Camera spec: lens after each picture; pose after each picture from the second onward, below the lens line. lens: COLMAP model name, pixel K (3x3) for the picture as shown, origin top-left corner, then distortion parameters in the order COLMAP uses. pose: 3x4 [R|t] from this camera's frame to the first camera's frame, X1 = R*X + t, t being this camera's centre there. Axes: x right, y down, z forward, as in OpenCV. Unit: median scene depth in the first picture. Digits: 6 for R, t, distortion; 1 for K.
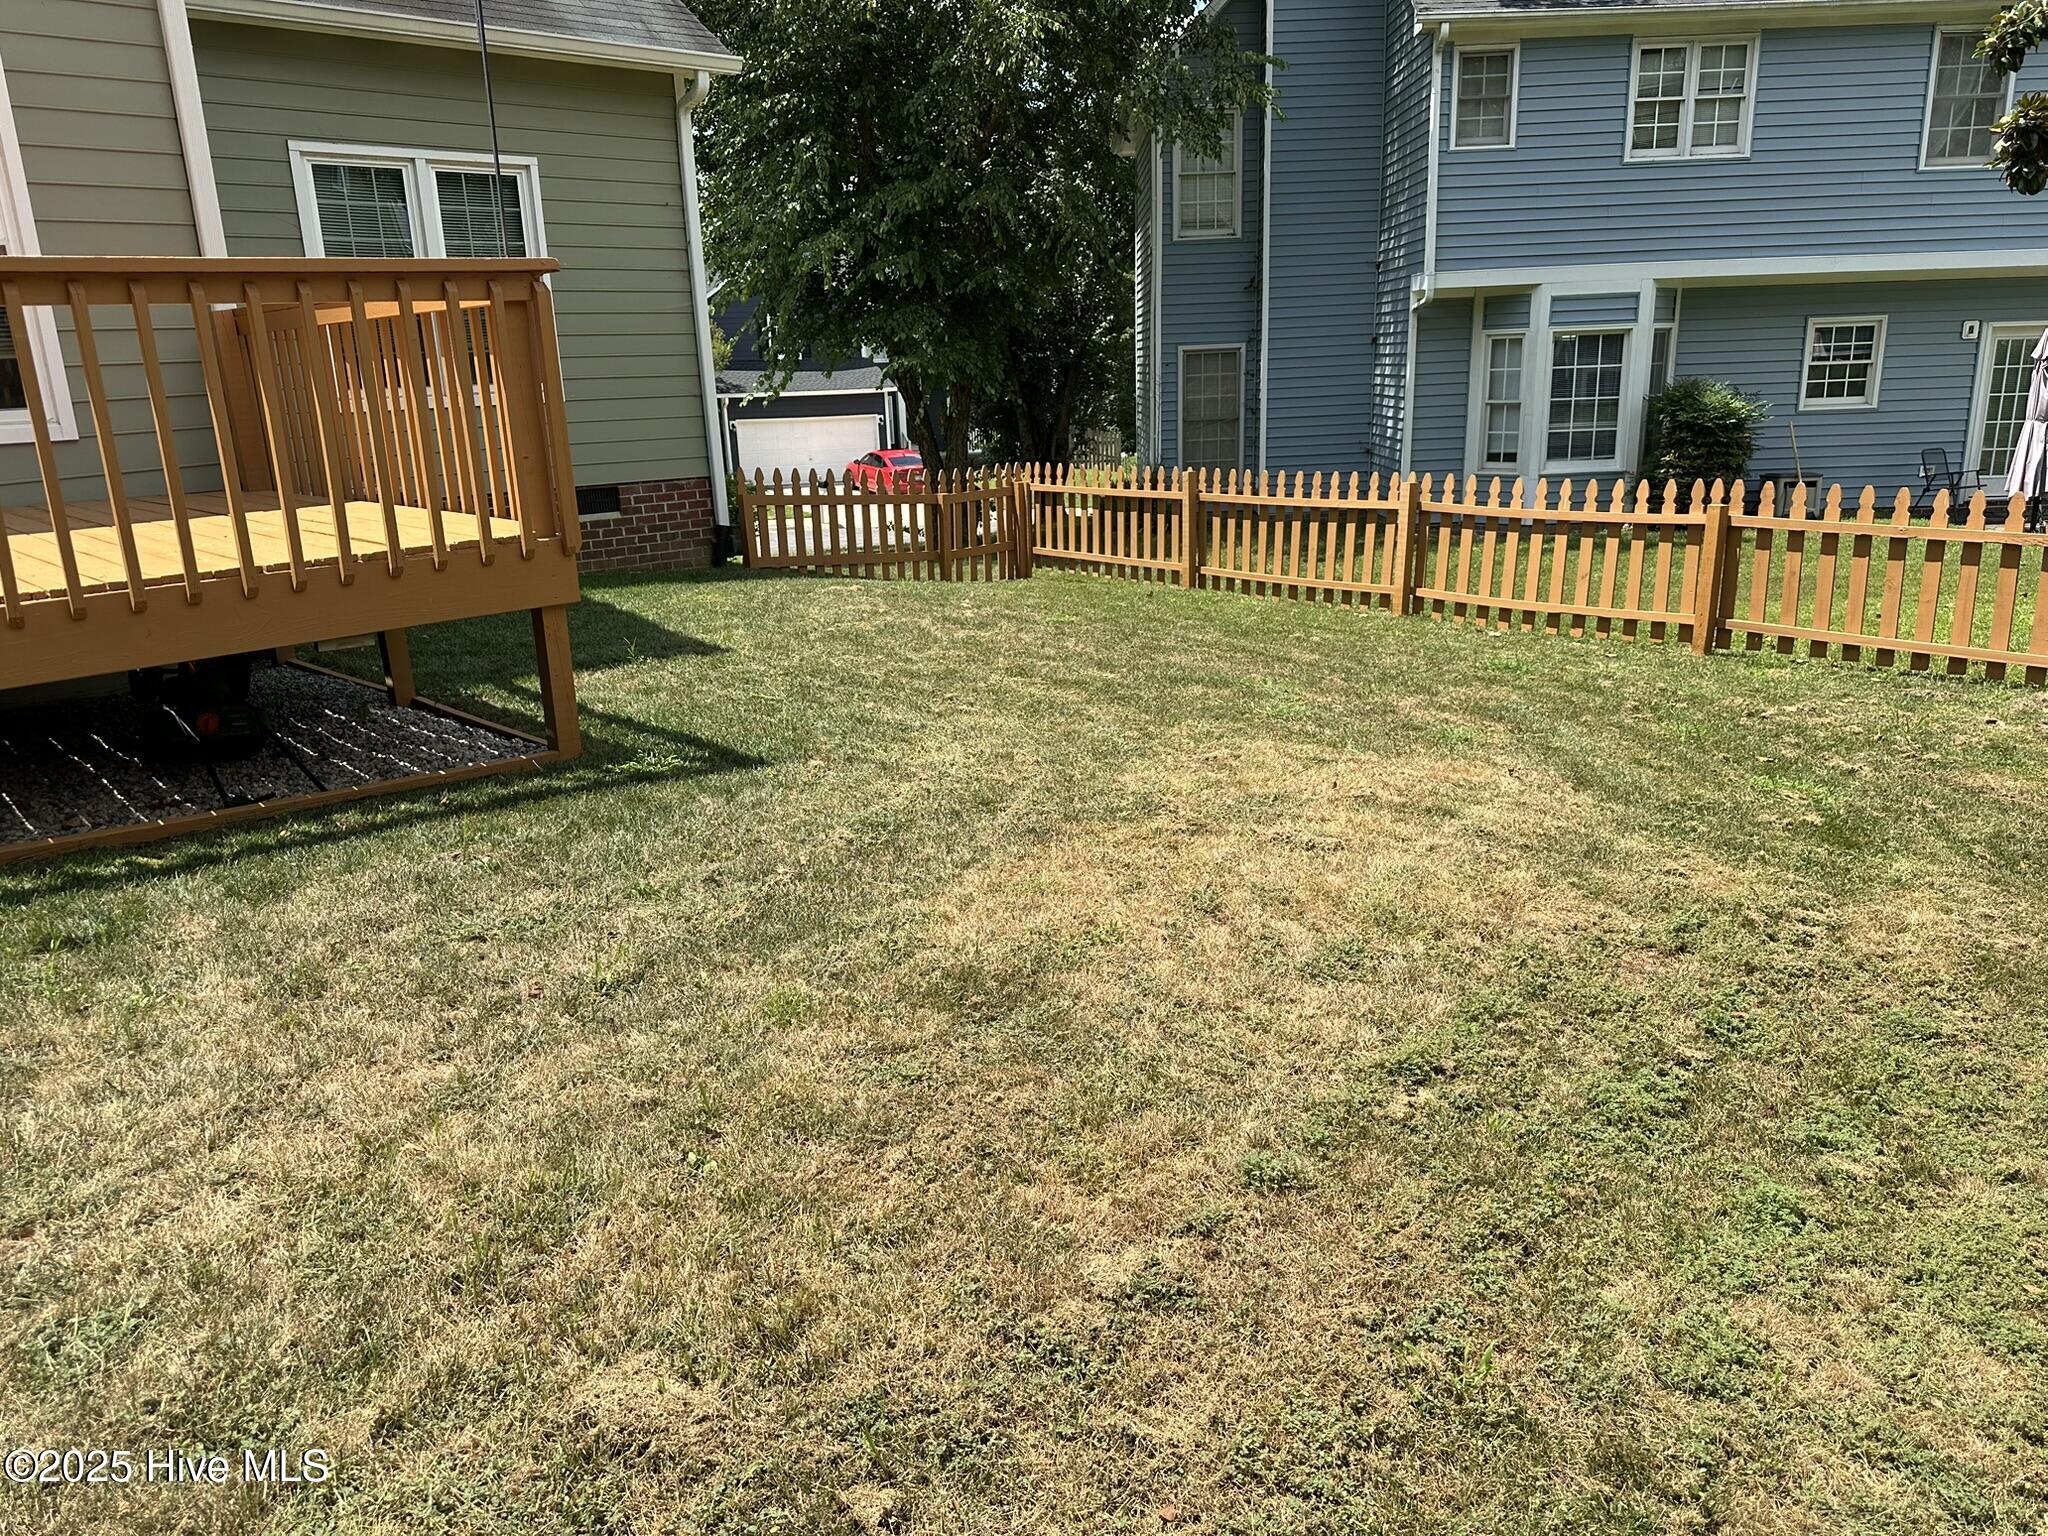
lens RADIAL K [[1433.2, 0, 1024.0], [0, 1433.2, 768.0], [0, 0, 1]] dist [0.040163, -0.064134]
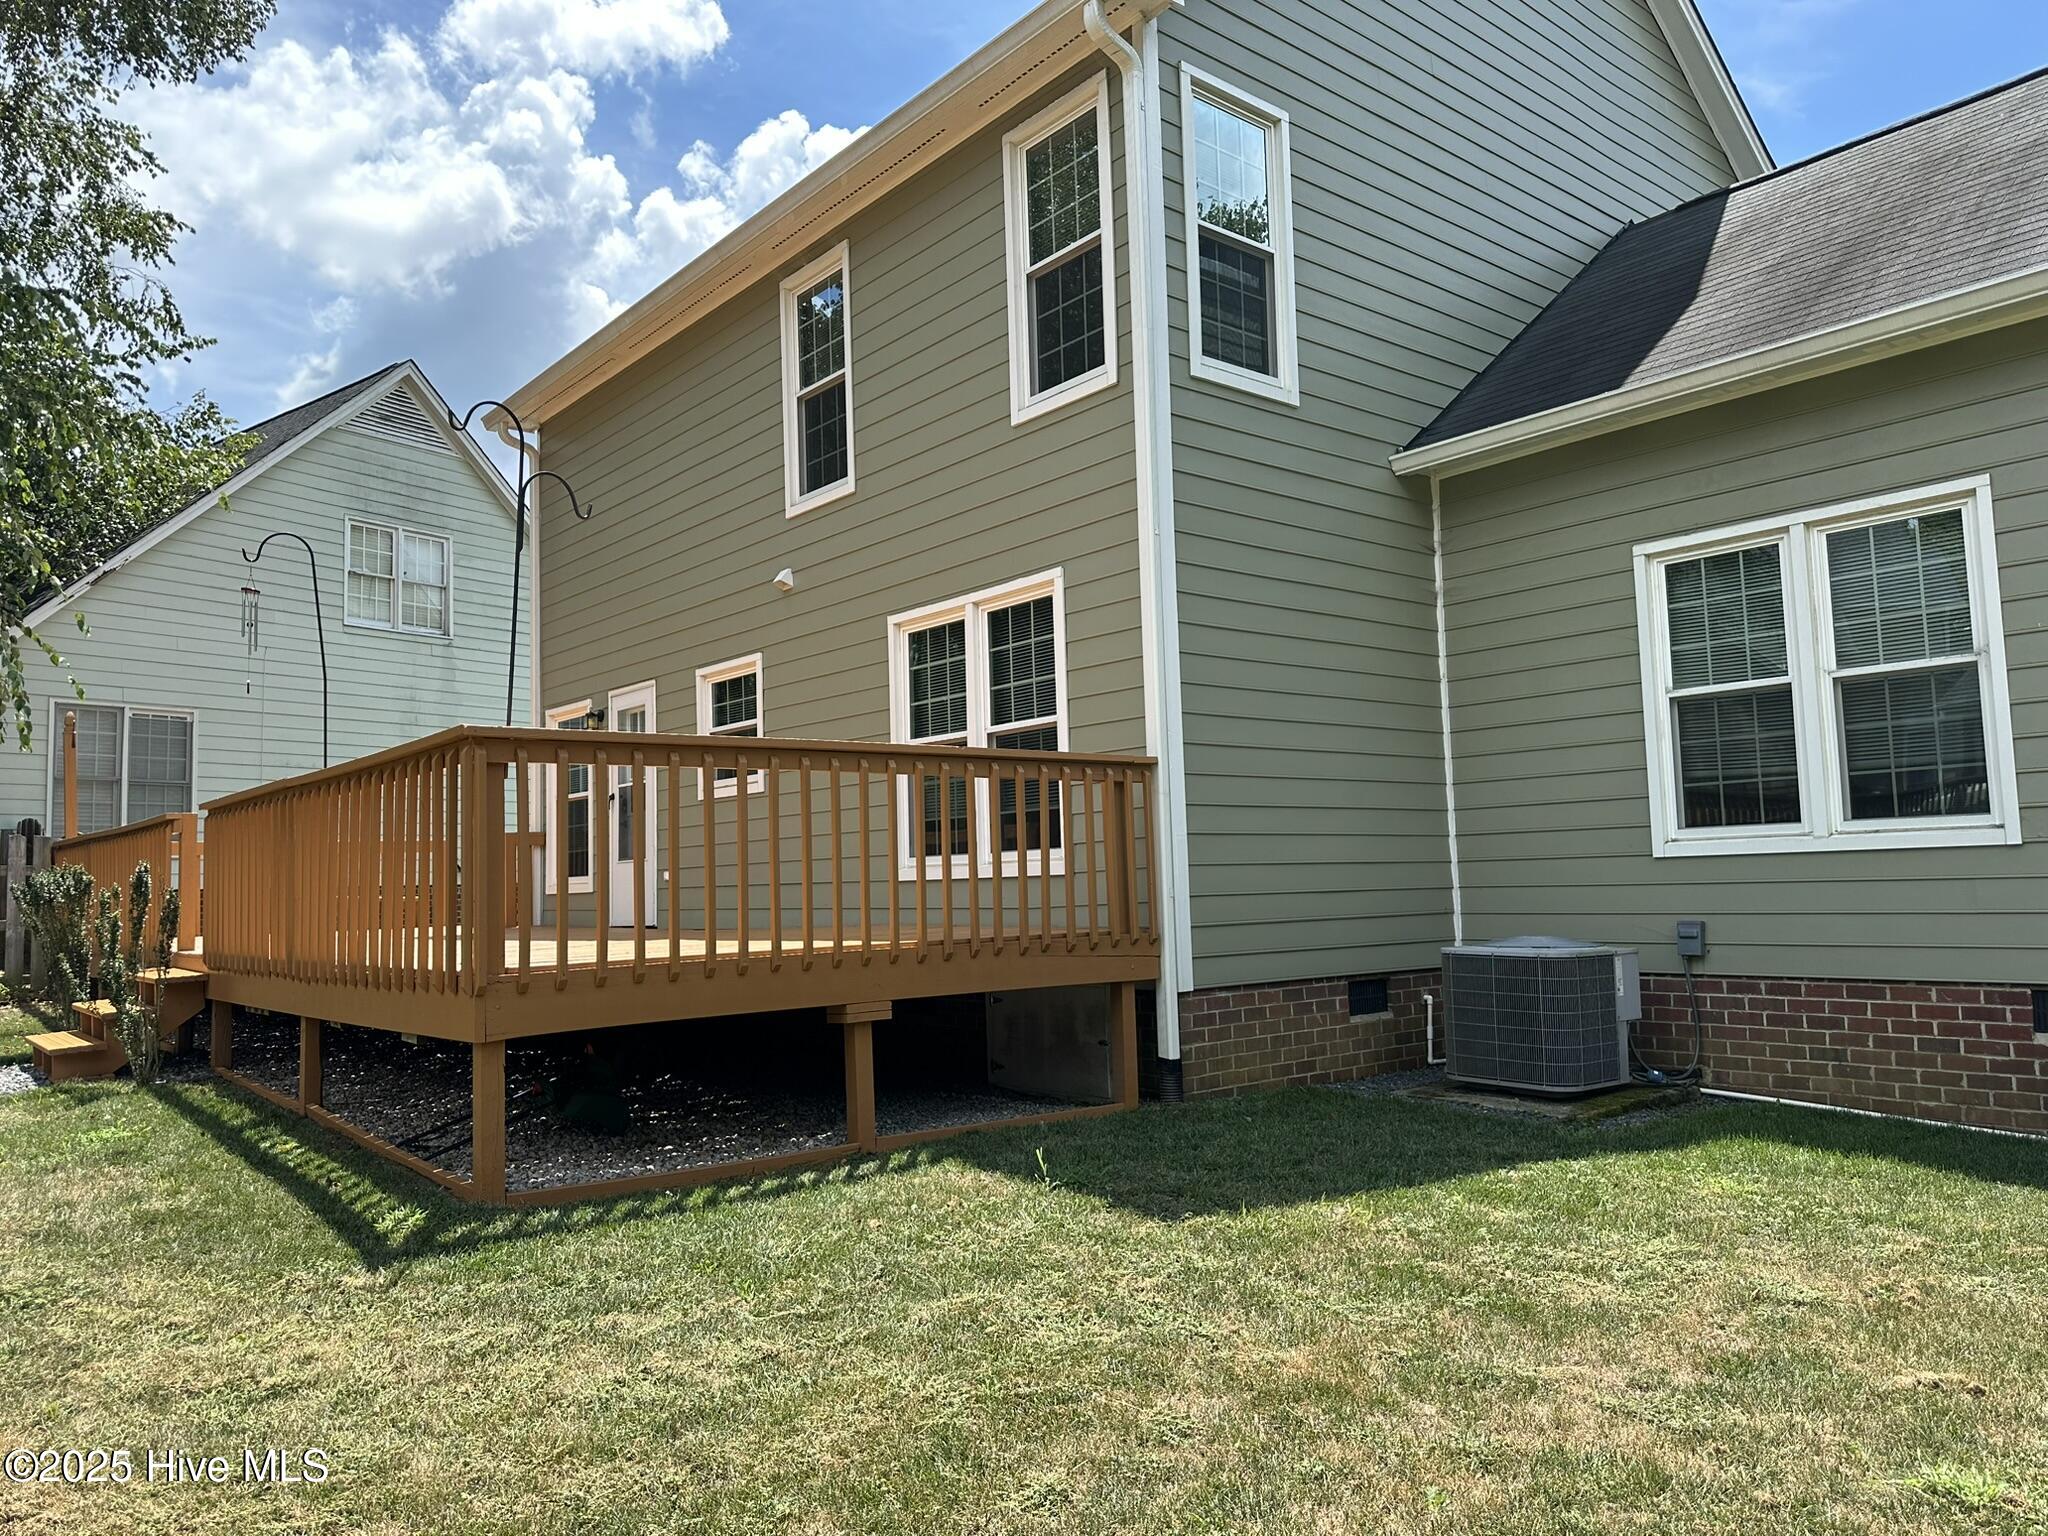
lens RADIAL K [[1433.2, 0, 1024.0], [0, 1433.2, 768.0], [0, 0, 1]] dist [0.040163, -0.064134]
pose [[-0.084193, -0.044217, -0.995468, 0.724432], [-0.246612, 0.968860, -0.022177, -0.431616], [0.965450, 0.243627, -0.092476, 1.611768]]
